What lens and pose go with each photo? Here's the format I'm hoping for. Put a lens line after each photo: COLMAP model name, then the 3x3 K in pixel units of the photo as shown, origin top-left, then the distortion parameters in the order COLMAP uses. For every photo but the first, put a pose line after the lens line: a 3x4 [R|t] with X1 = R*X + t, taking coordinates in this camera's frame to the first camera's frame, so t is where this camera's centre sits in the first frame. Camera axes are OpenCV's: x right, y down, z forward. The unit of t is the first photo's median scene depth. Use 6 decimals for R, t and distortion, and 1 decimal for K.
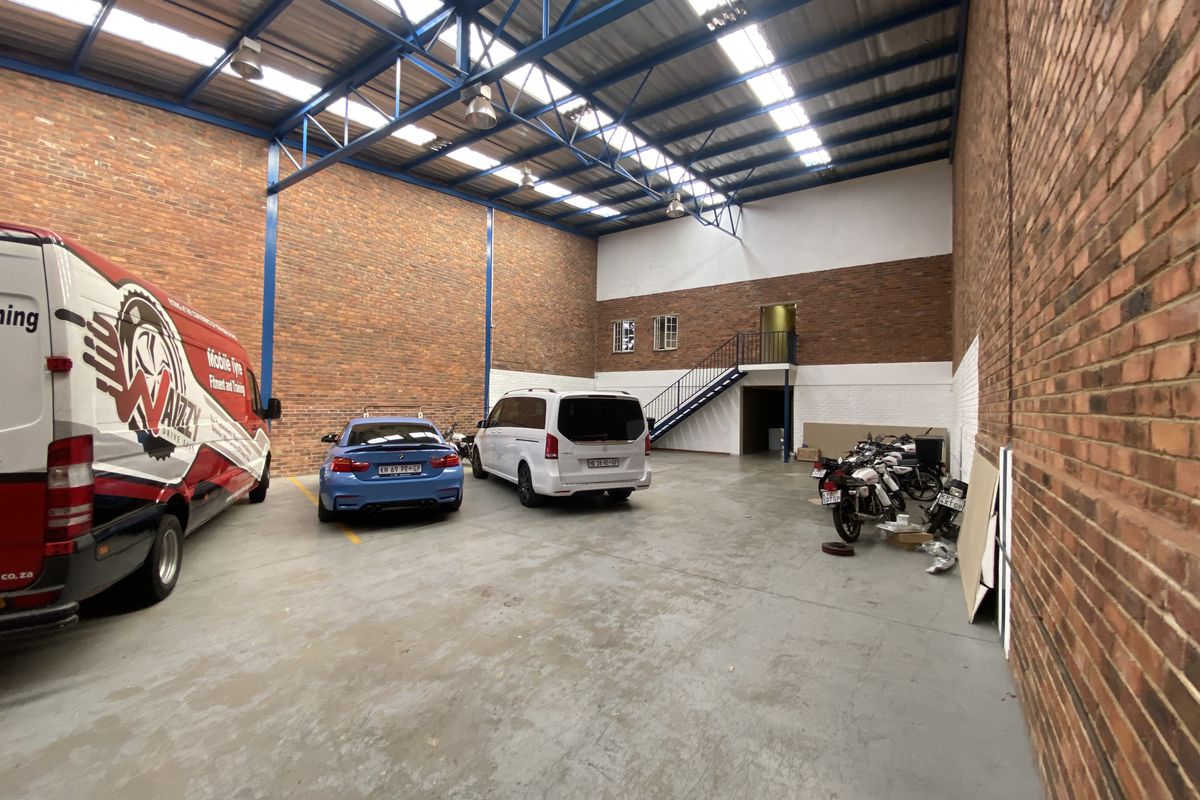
lens RADIAL K [[491.2, 0, 597.5], [0, 491.2, 402.6], [0, 0, 1]] dist [-0.004953, -0.011081]
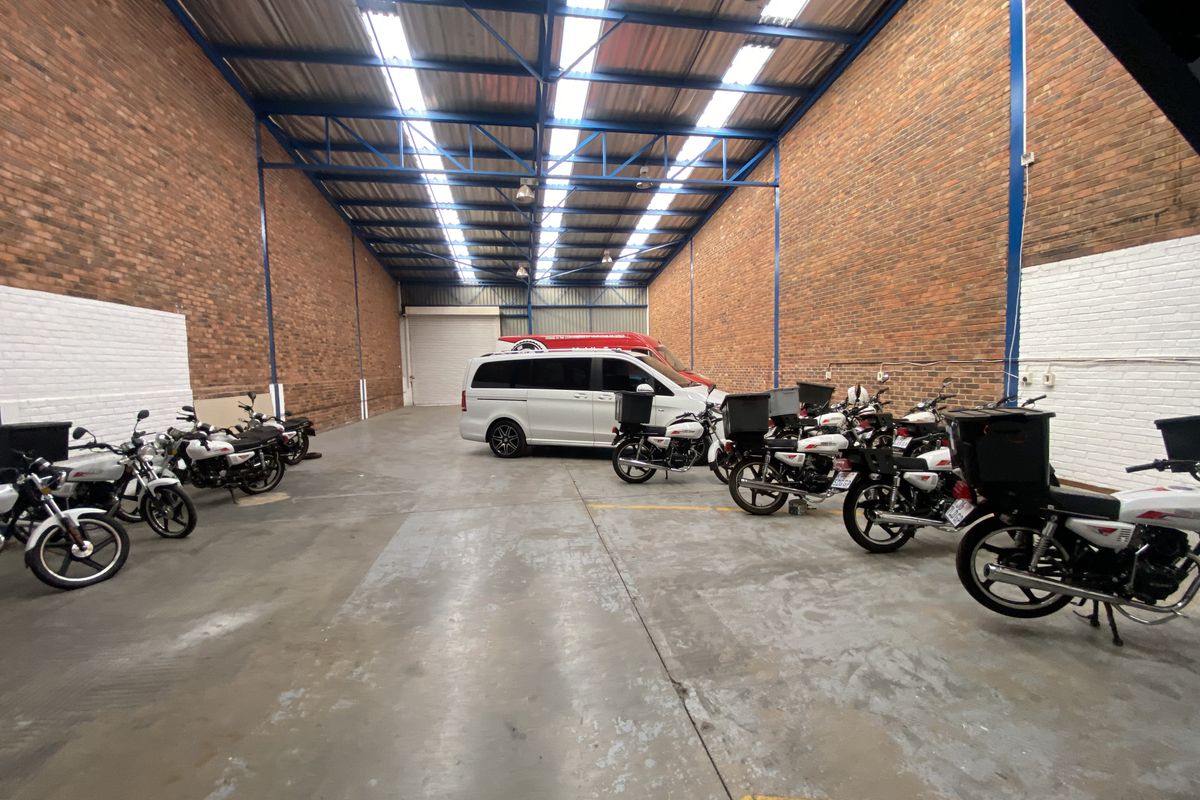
lens RADIAL K [[491.2, 0, 601.9], [0, 491.2, 403.7], [0, 0, 1]] dist [-0.004953, -0.011081]
pose [[-0.727098, 0.056931, -0.684169, 0.418135], [0.023614, 0.998040, 0.057953, 0.017557], [0.686127, 0.025982, -0.727017, 1.321456]]
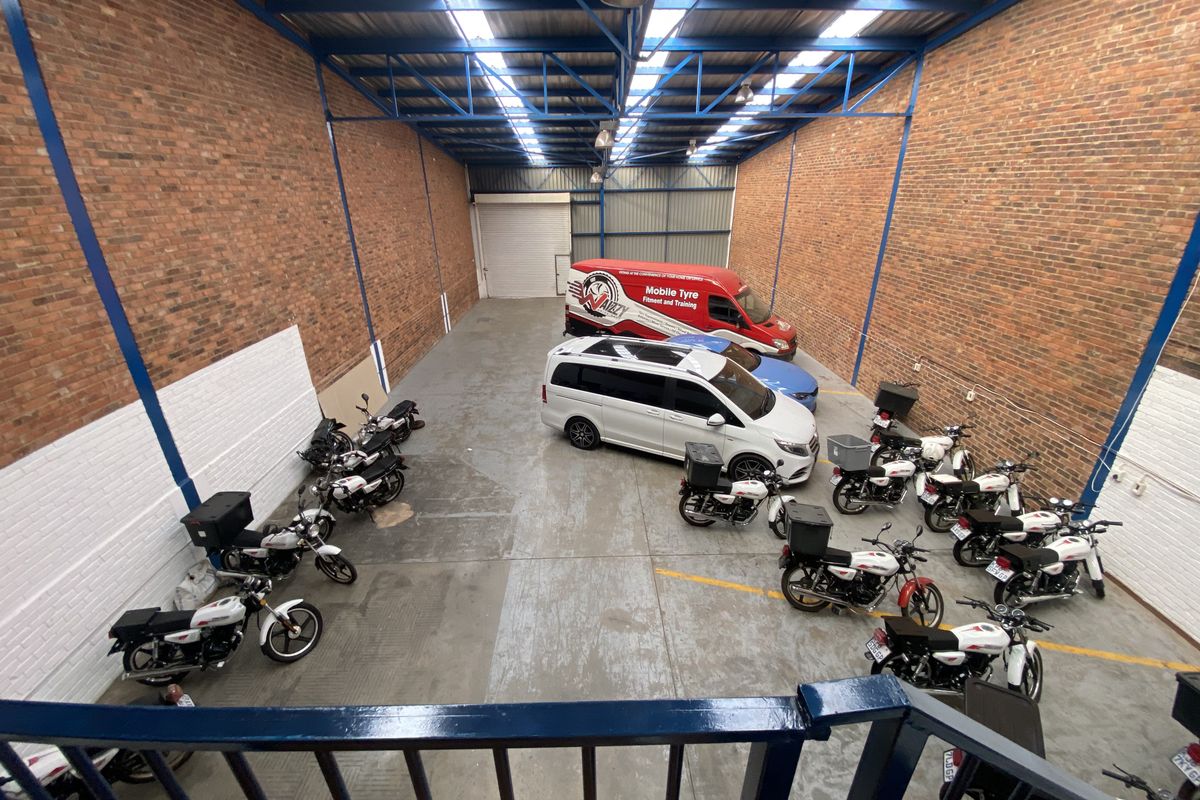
lens RADIAL K [[491.2, 0, 597.8], [0, 491.2, 409.7], [0, 0, 1]] dist [-0.004953, -0.011081]
pose [[-0.819542, 0.231531, -0.524161, 0.415671], [0.008397, 0.919489, 0.393025, -0.230836], [0.572958, 0.317699, -0.755504, 1.300140]]
